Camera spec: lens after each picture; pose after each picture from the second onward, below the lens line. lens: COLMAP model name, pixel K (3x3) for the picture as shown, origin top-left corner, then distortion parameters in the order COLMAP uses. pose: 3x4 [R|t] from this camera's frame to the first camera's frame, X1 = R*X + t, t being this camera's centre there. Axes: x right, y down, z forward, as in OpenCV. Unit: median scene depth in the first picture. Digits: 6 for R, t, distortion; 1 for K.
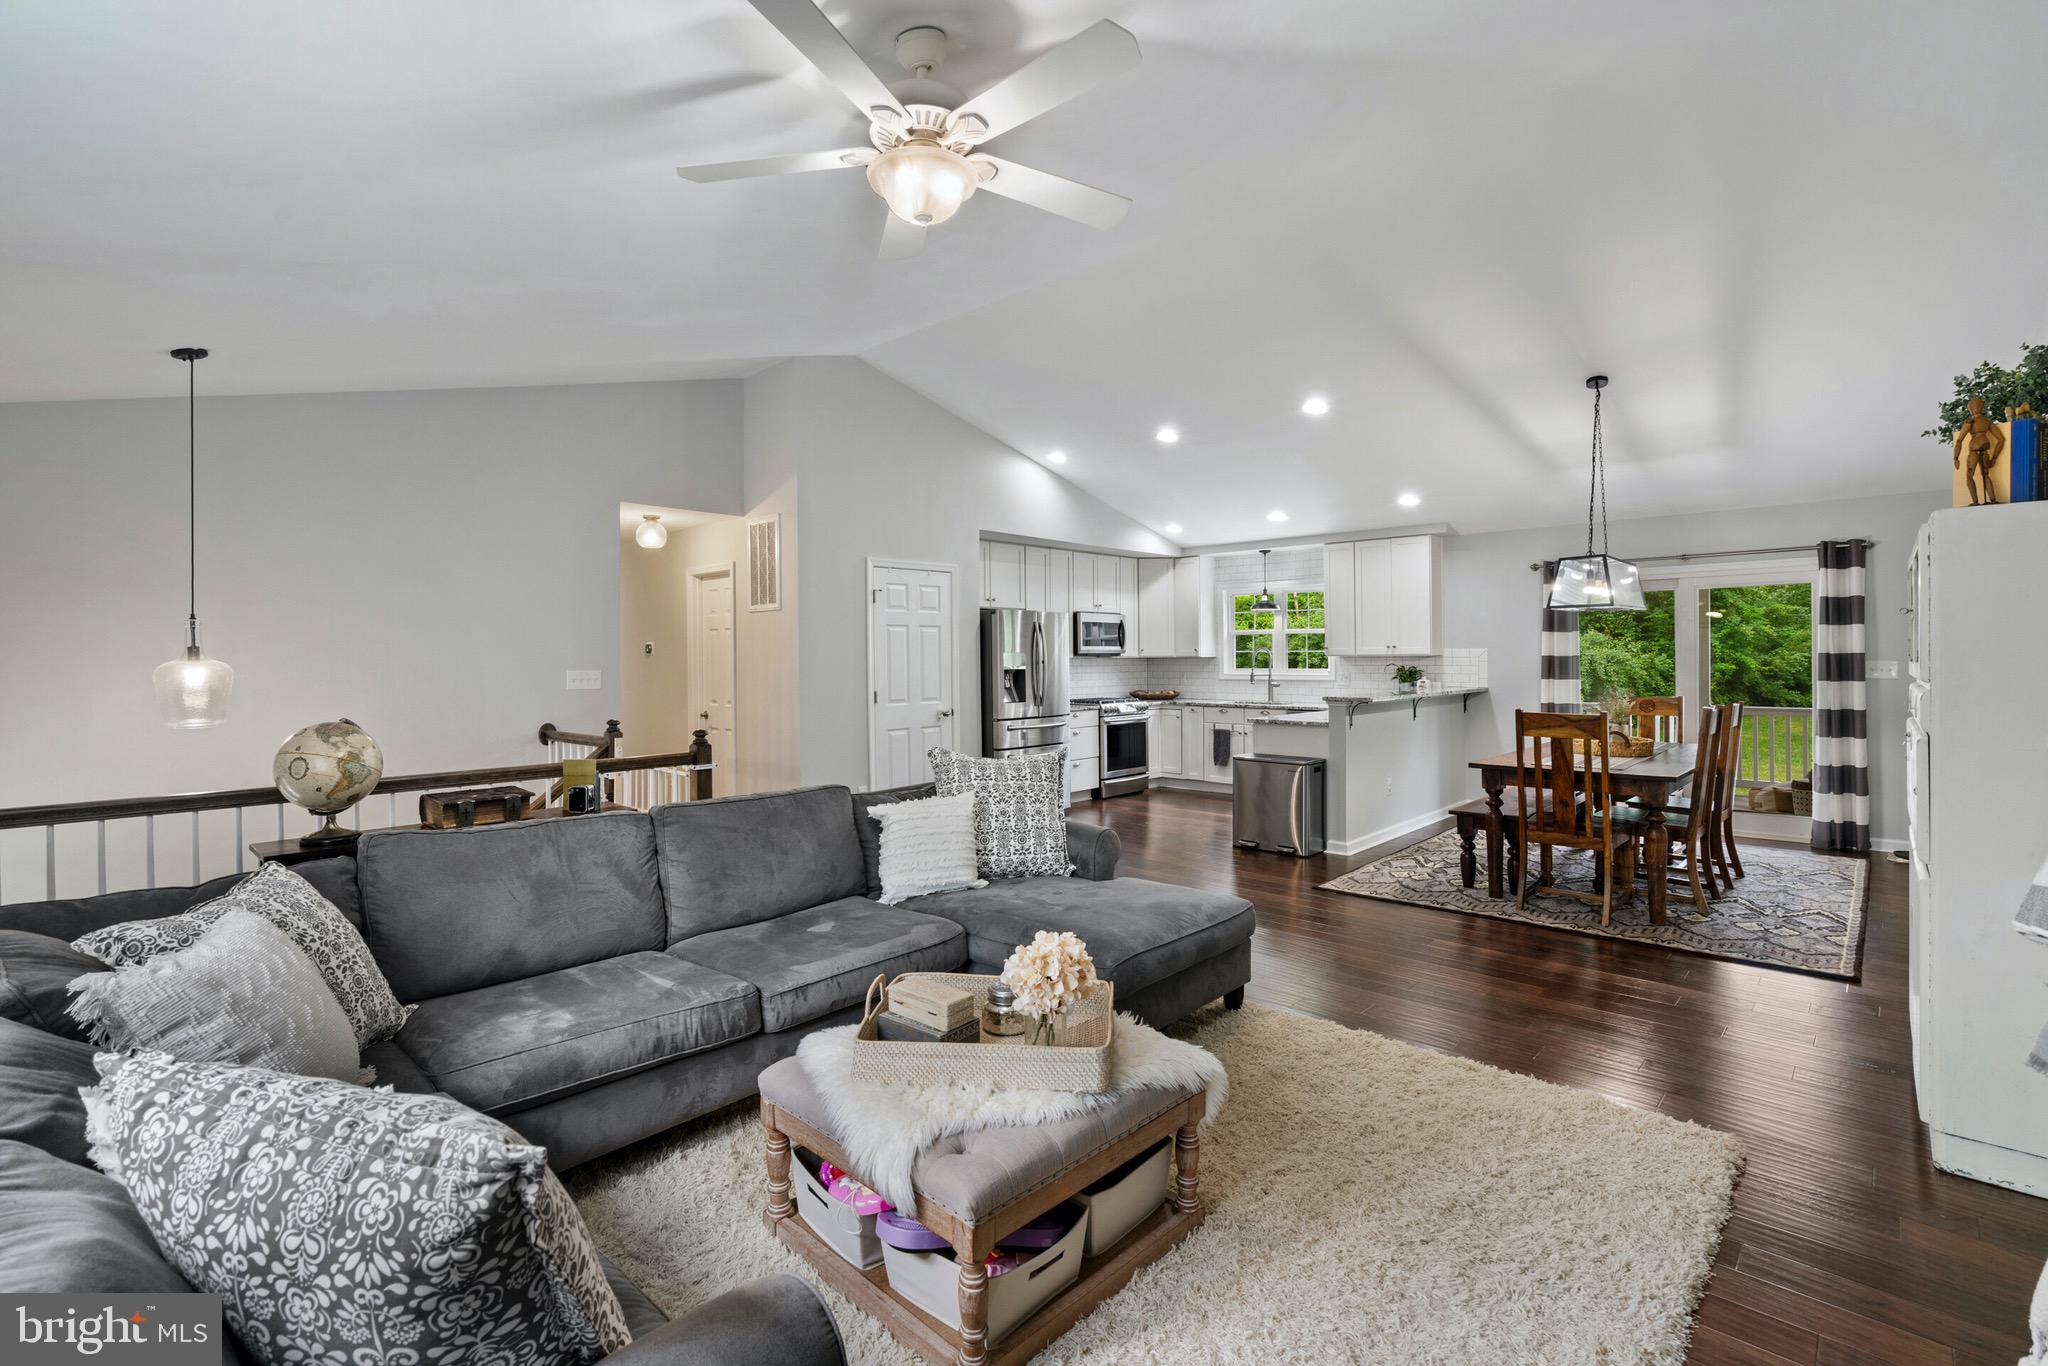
lens RADIAL K [[923.0, 0, 1034.9], [0, 923.0, 657.2], [0, 0, 1]] dist [0.000353, 0.000677]
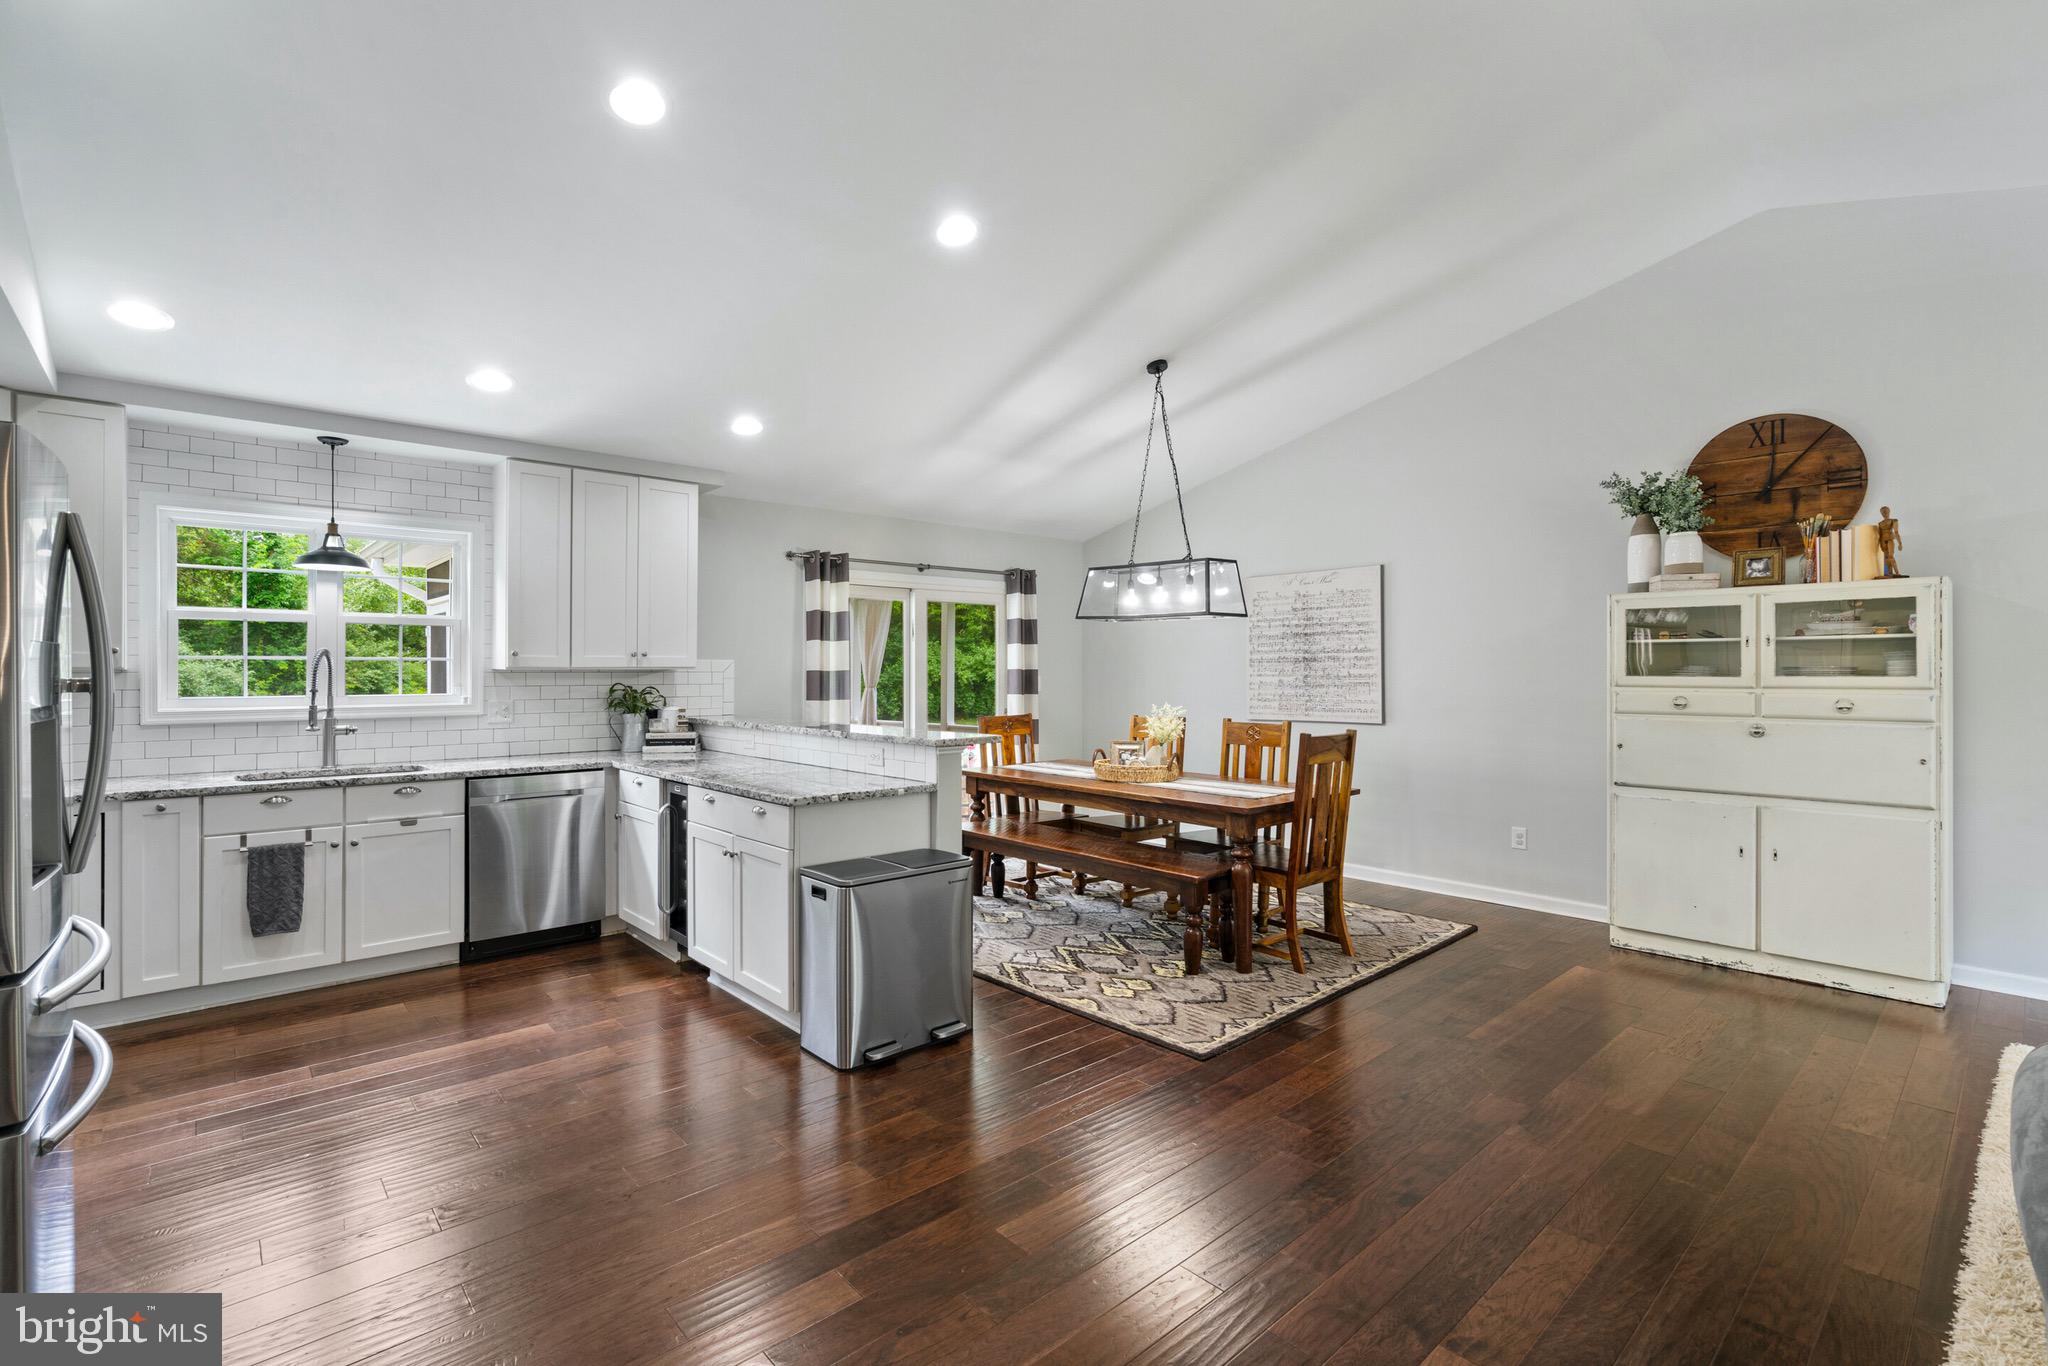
lens RADIAL K [[930.3, 0, 1020.7], [0, 930.3, 666.0], [0, 0, 1]] dist [-0.002107, 0.000324]
pose [[0.089655, 0.009247, 0.995930, -0.187044], [-0.000545, 0.999957, -0.009235, 0.001554], [-0.995973, 0.000285, 0.089656, 0.643816]]
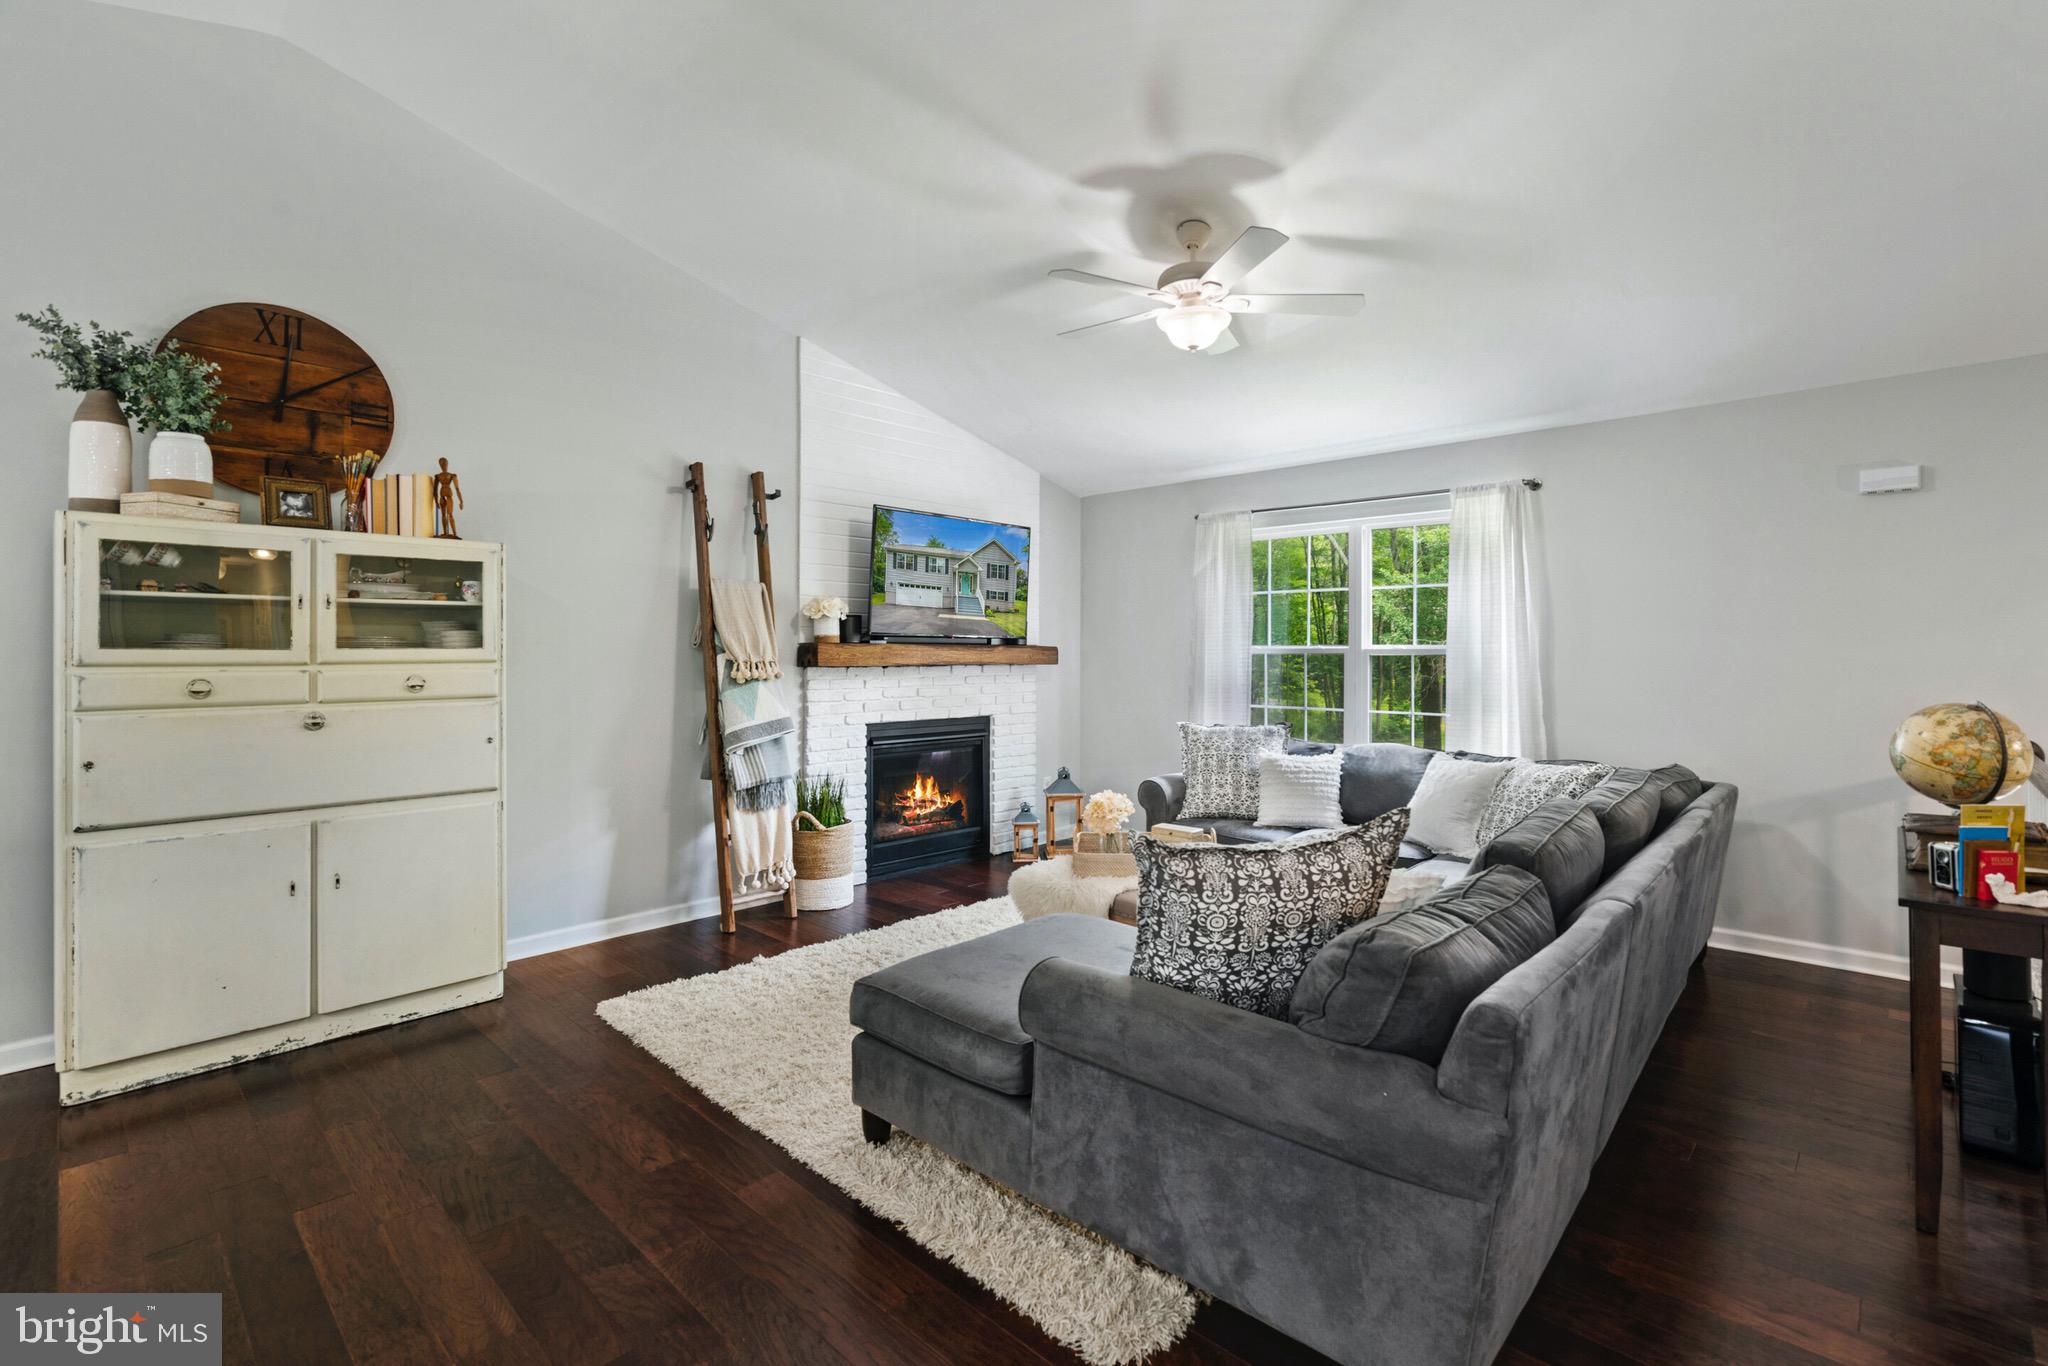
lens RADIAL K [[933.8, 0, 1021.5], [0, 933.8, 648.7], [0, 0, 1]] dist [-0.001628, 0.000149]
pose [[-0.999891, 0.007712, 0.012567, 0.035376], [0.007646, 0.999957, -0.005270, 0.006008], [-0.012607, -0.005174, -0.999907, 0.664327]]
